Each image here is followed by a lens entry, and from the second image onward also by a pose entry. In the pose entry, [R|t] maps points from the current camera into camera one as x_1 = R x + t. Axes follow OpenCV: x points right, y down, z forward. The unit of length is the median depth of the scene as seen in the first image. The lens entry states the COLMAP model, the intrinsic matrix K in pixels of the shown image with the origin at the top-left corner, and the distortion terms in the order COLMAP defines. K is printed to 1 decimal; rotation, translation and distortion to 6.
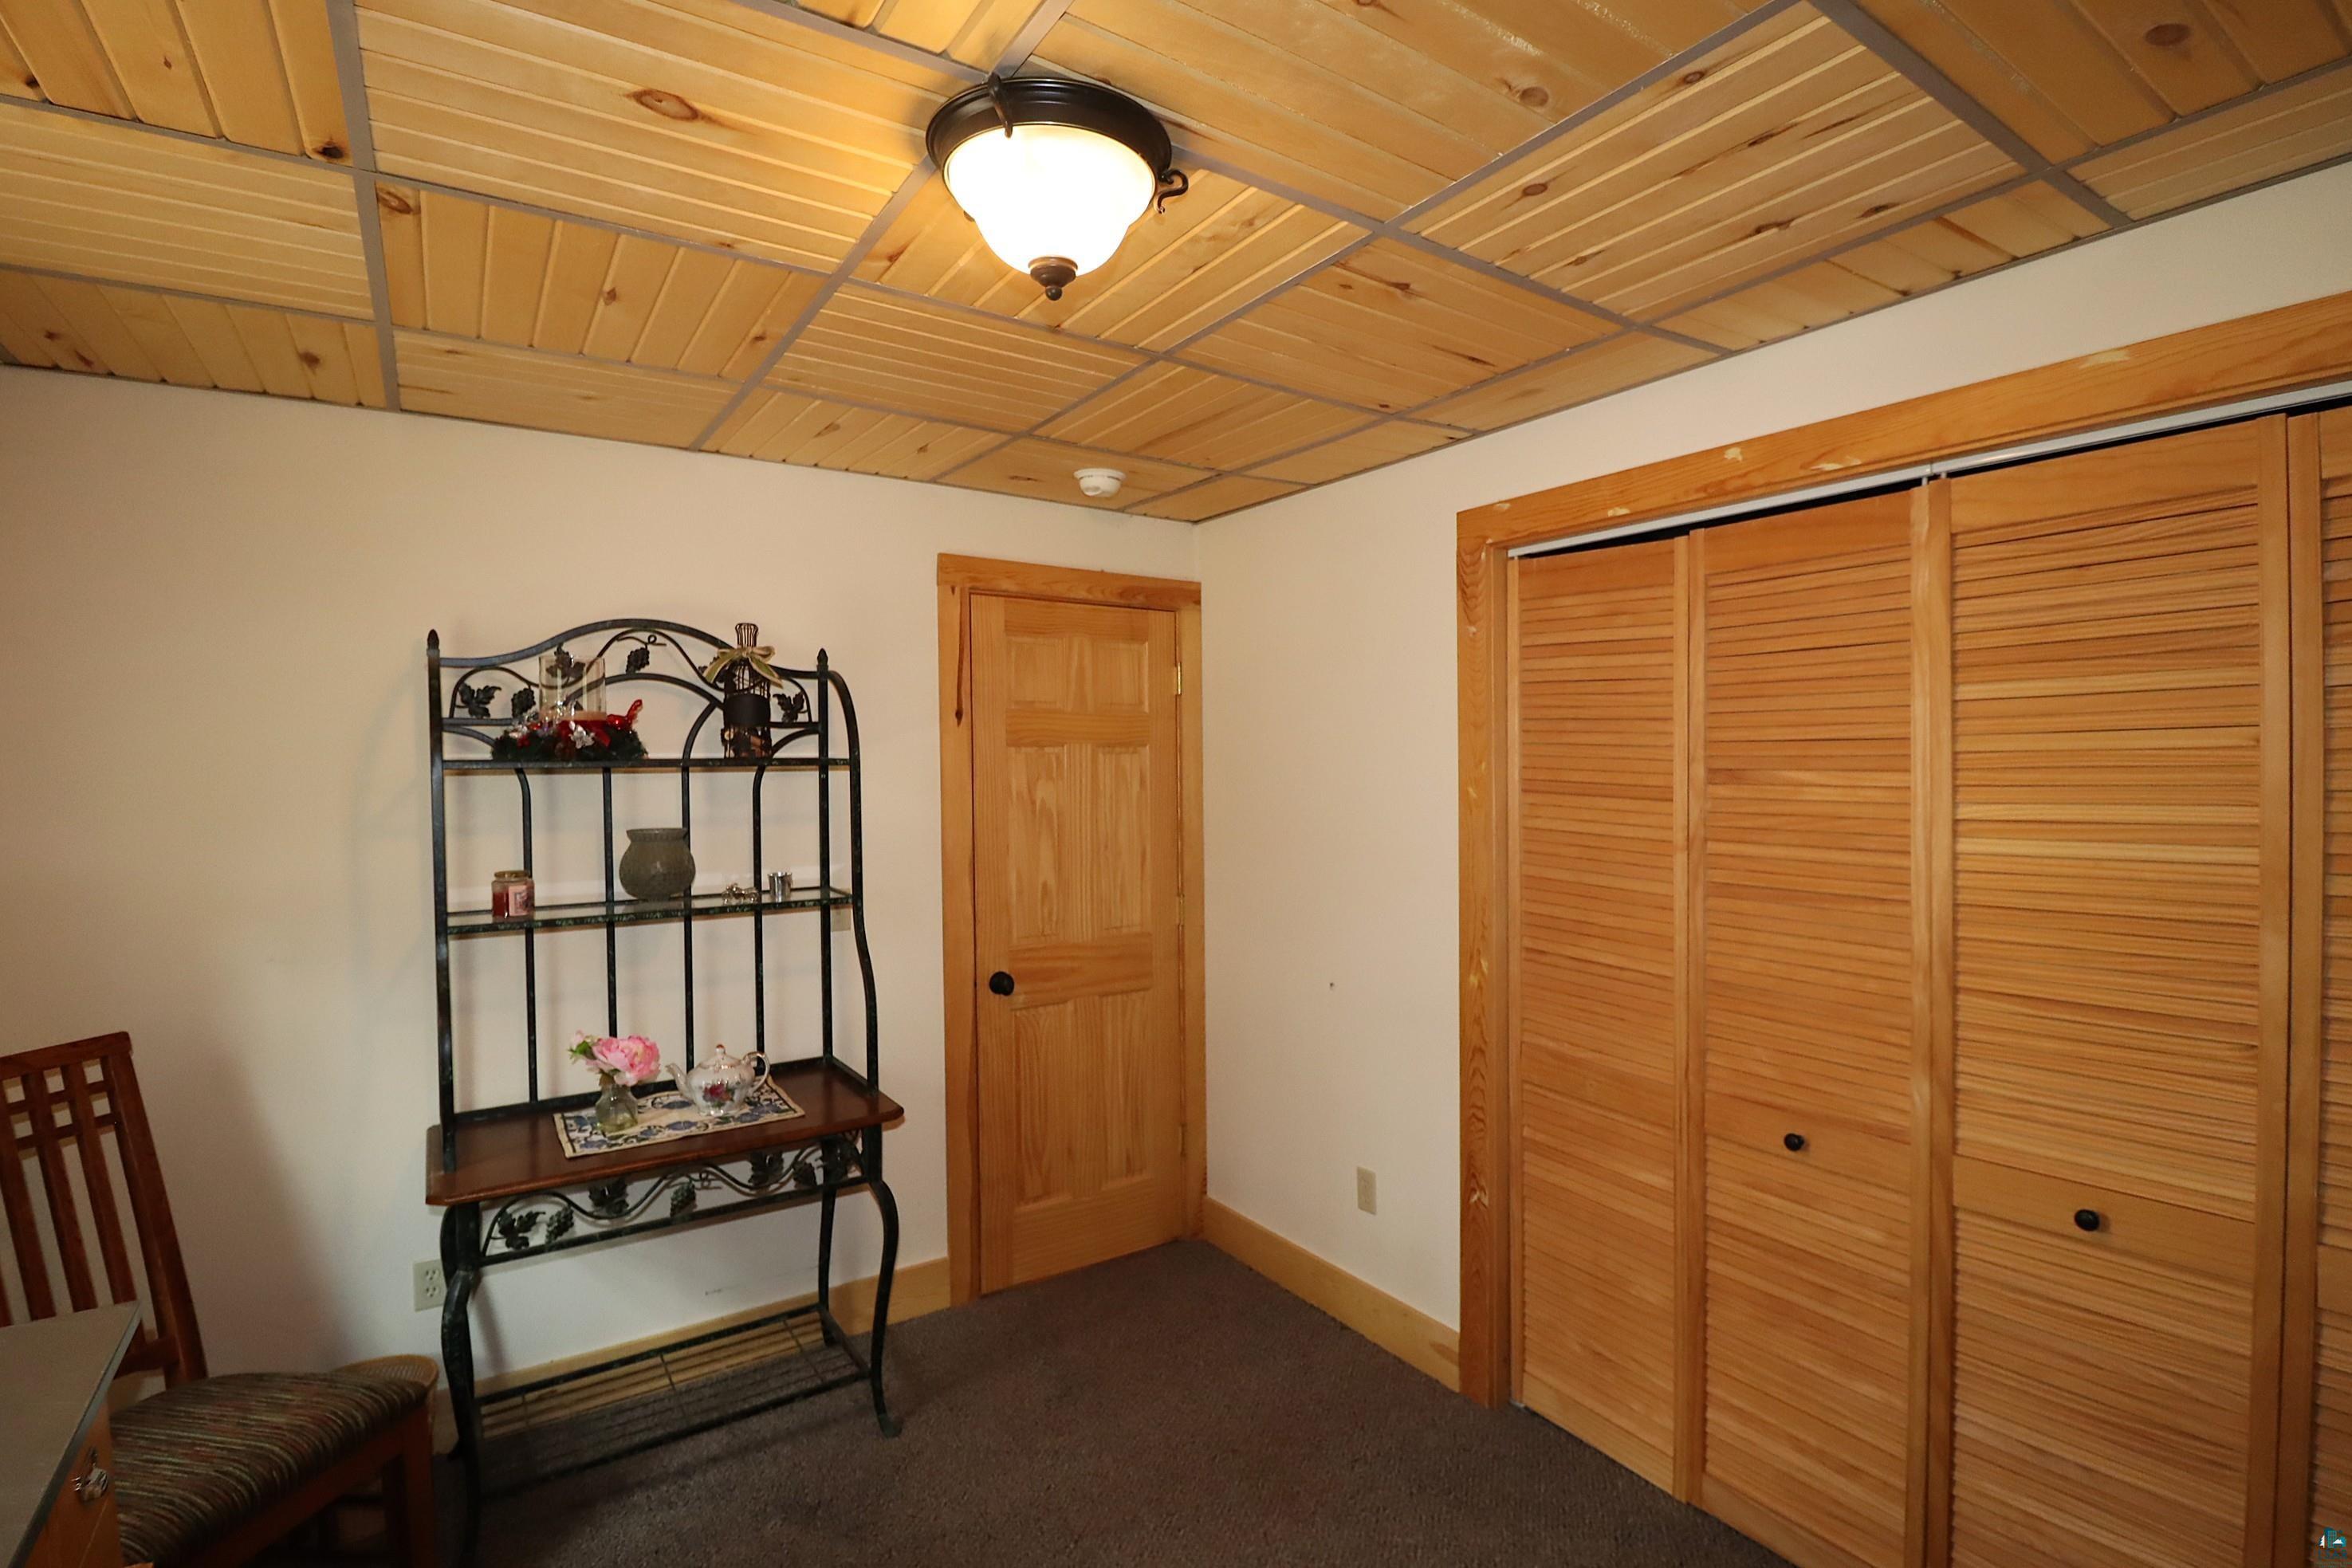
lens RADIAL K [[1119.6, 0, 1190.5], [0, 1119.6, 775.0], [0, 0, 1]] dist [-0.020514, -0.000653]
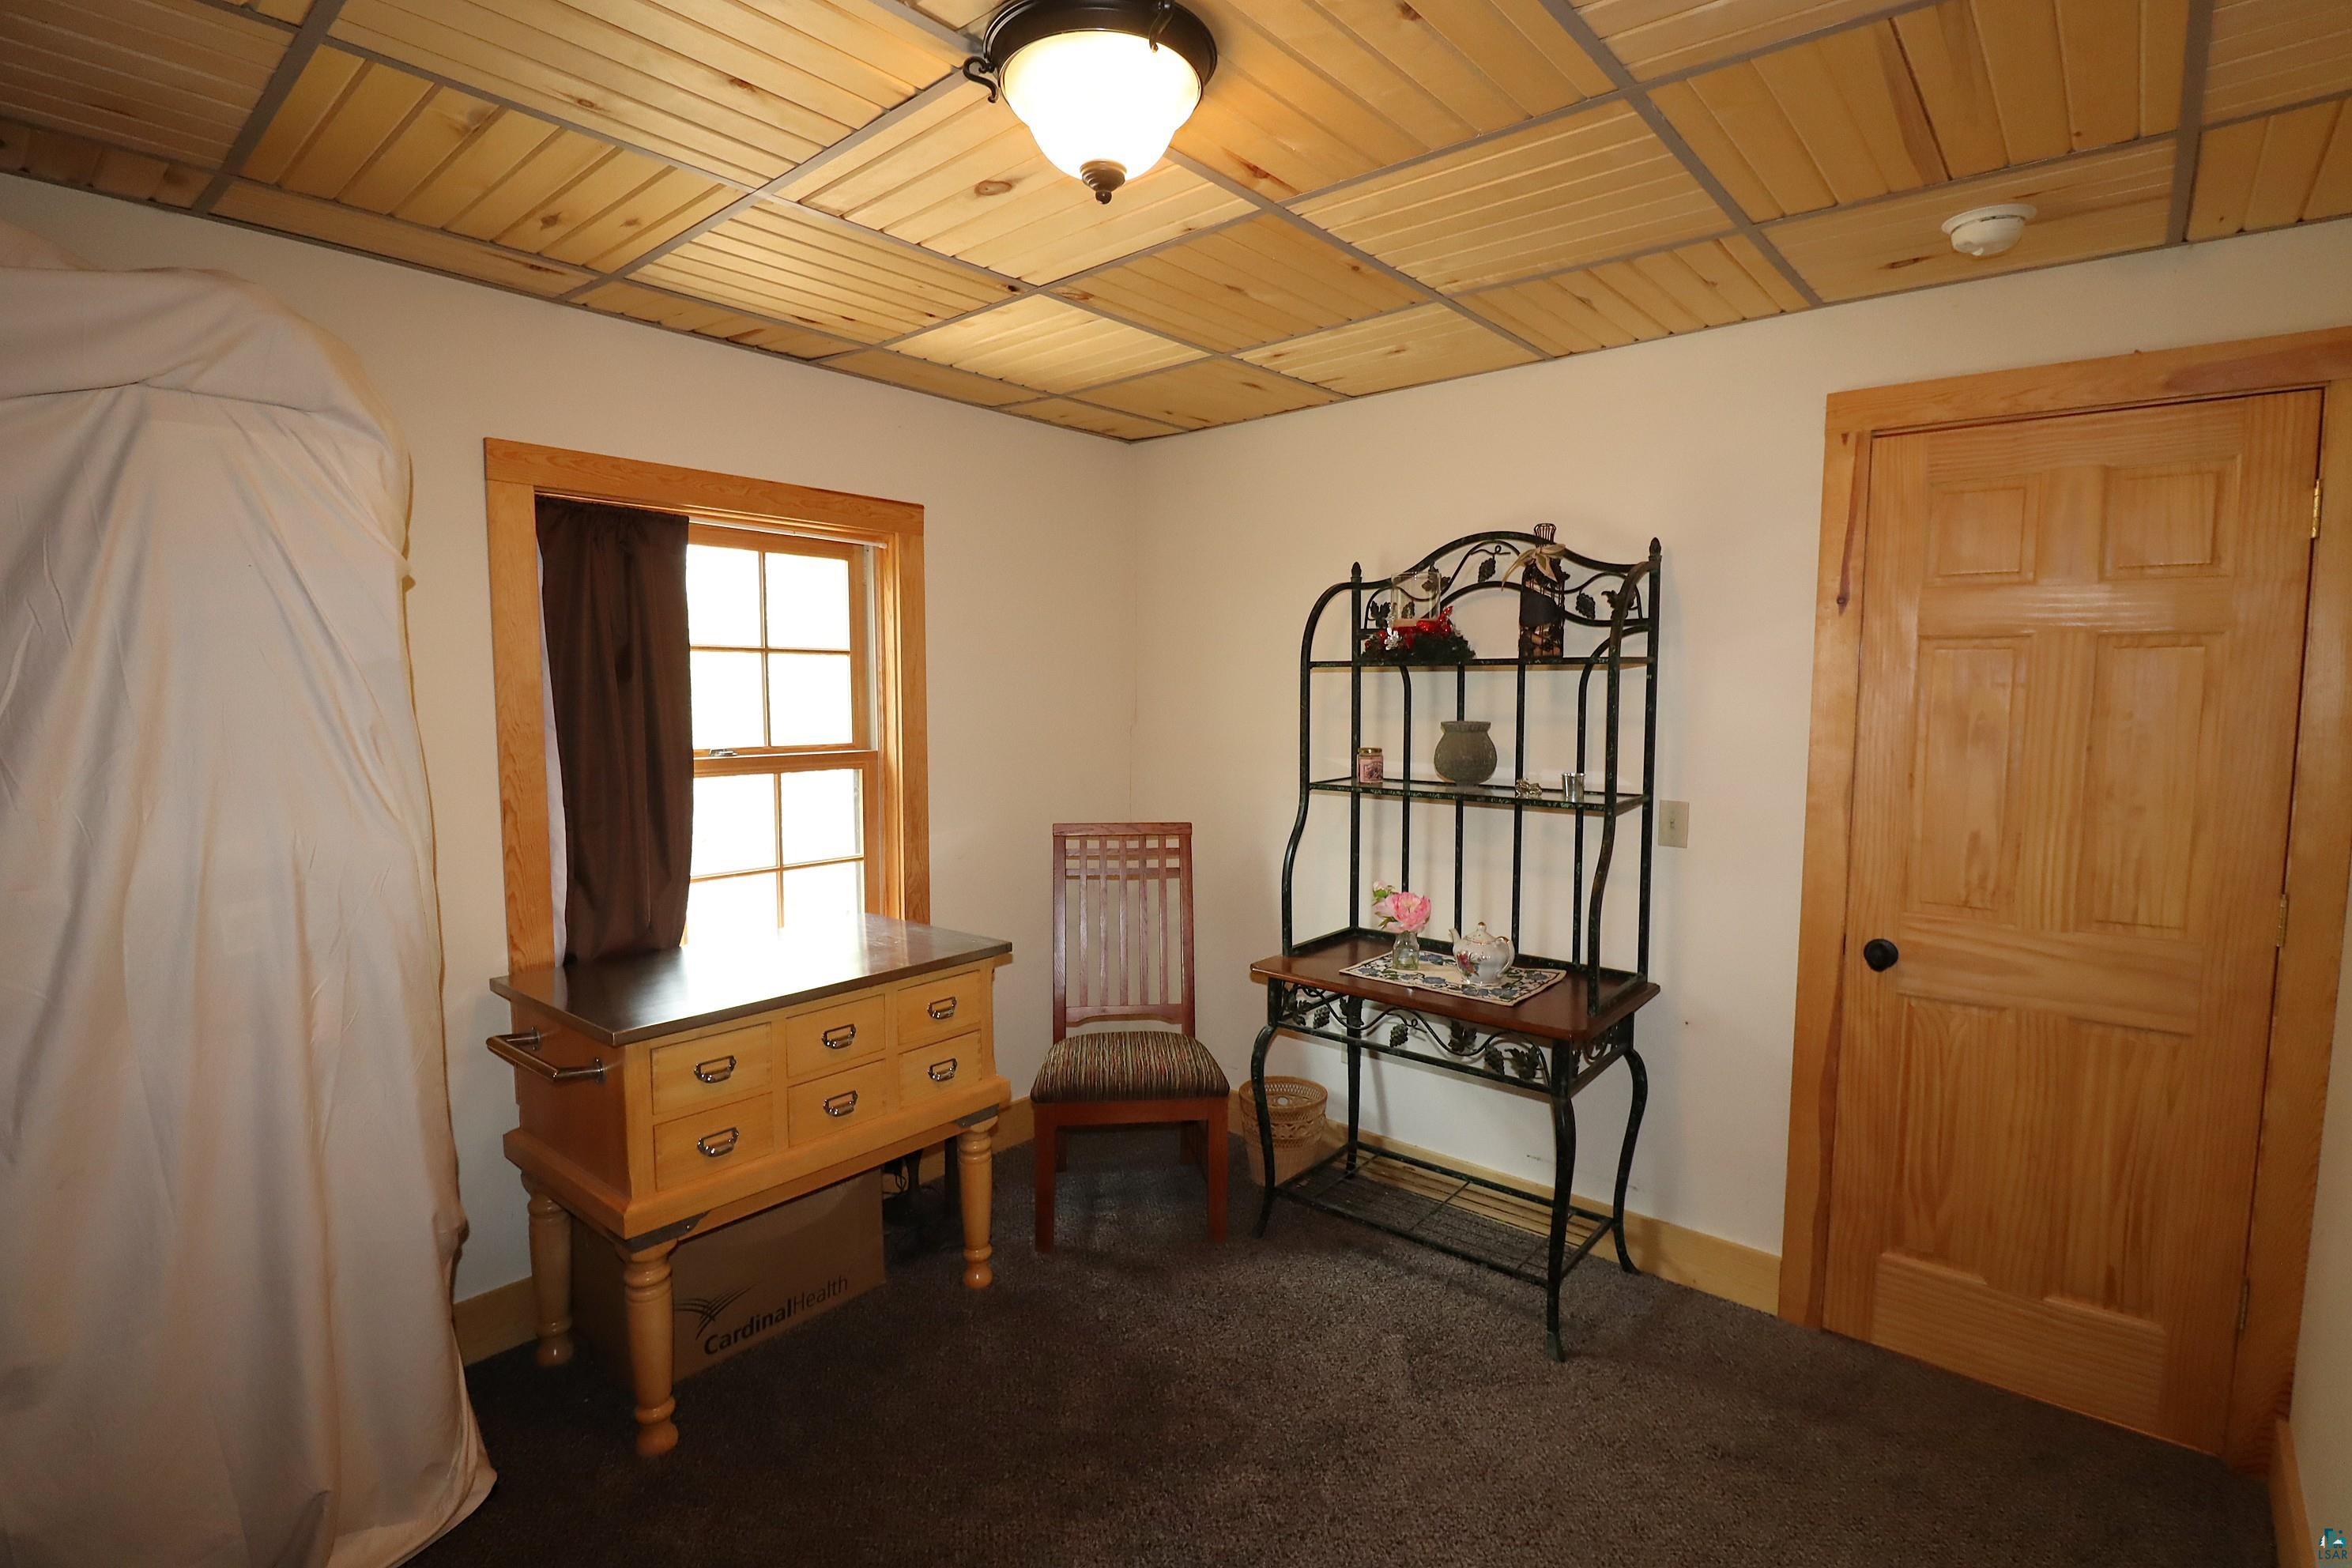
lens RADIAL K [[1097.1, 0, 1192.2], [0, 1097.1, 775.4], [0, 0, 1]] dist [0.001589, -0.013079]
pose [[0.259754, 0.090626, -0.961413, 0.517206], [-0.014912, 0.995844, 0.089842, 0.007049], [0.965560, -0.009000, 0.260026, 0.446399]]
